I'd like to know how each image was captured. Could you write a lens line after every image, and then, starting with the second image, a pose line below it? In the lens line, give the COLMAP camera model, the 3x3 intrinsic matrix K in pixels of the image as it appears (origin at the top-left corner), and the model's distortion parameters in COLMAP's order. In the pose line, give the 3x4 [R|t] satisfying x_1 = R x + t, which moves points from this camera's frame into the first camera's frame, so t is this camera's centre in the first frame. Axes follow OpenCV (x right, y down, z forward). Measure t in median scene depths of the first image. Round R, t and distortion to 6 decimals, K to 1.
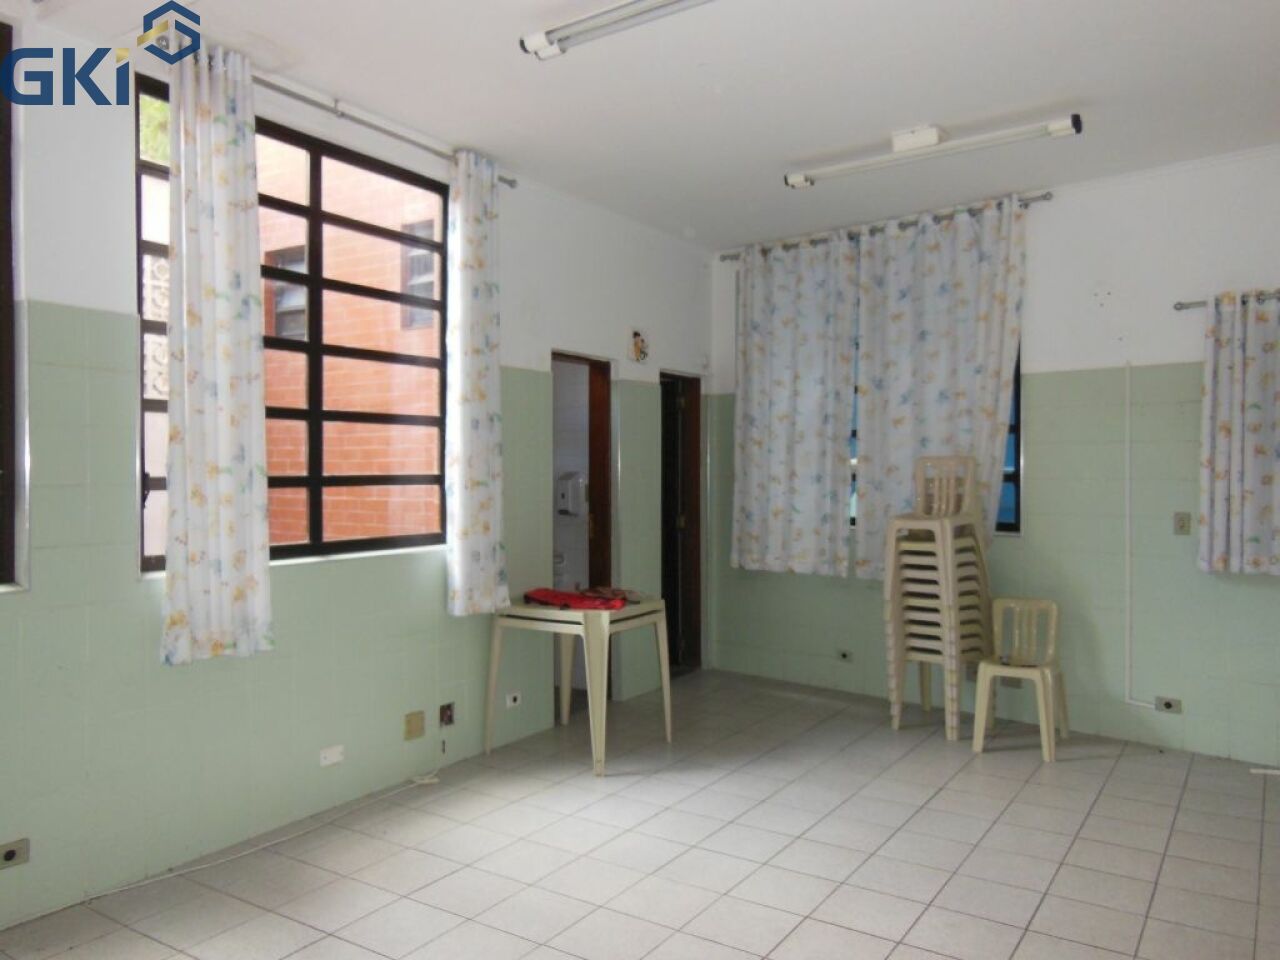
lens RADIAL K [[950.7, 0, 641.8], [0, 950.7, 483.5], [0, 0, 1]] dist [-0.021943, 0.057395]
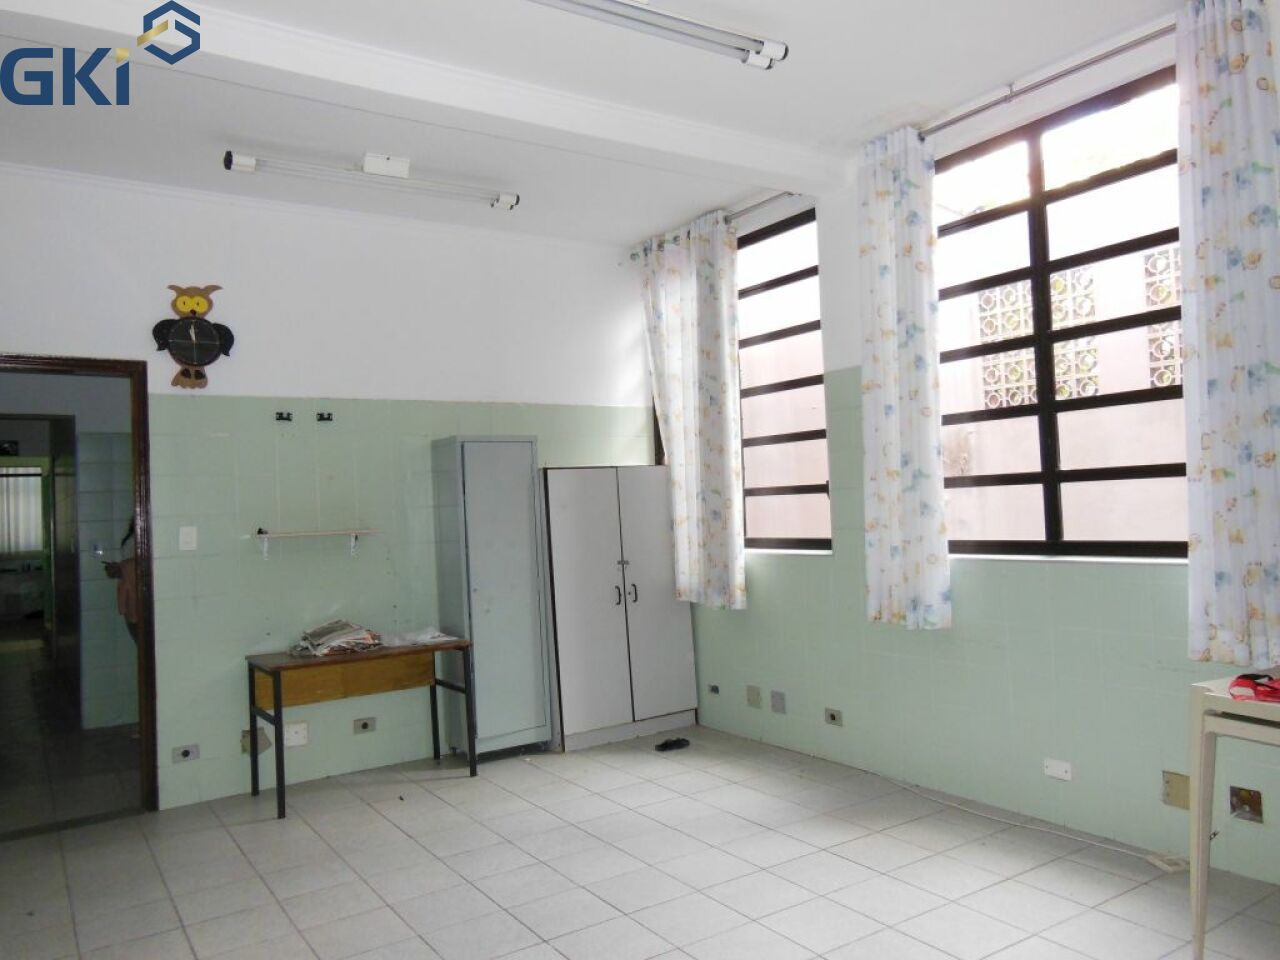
lens RADIAL K [[950.7, 0, 641.2], [0, 950.7, 480.5], [0, 0, 1]] dist [-0.021943, 0.057395]
pose [[-0.394164, -0.001562, -0.919039, 0.707914], [0.033181, 0.999322, -0.015929, 0.003120], [0.918441, -0.036773, -0.393845, 1.013265]]
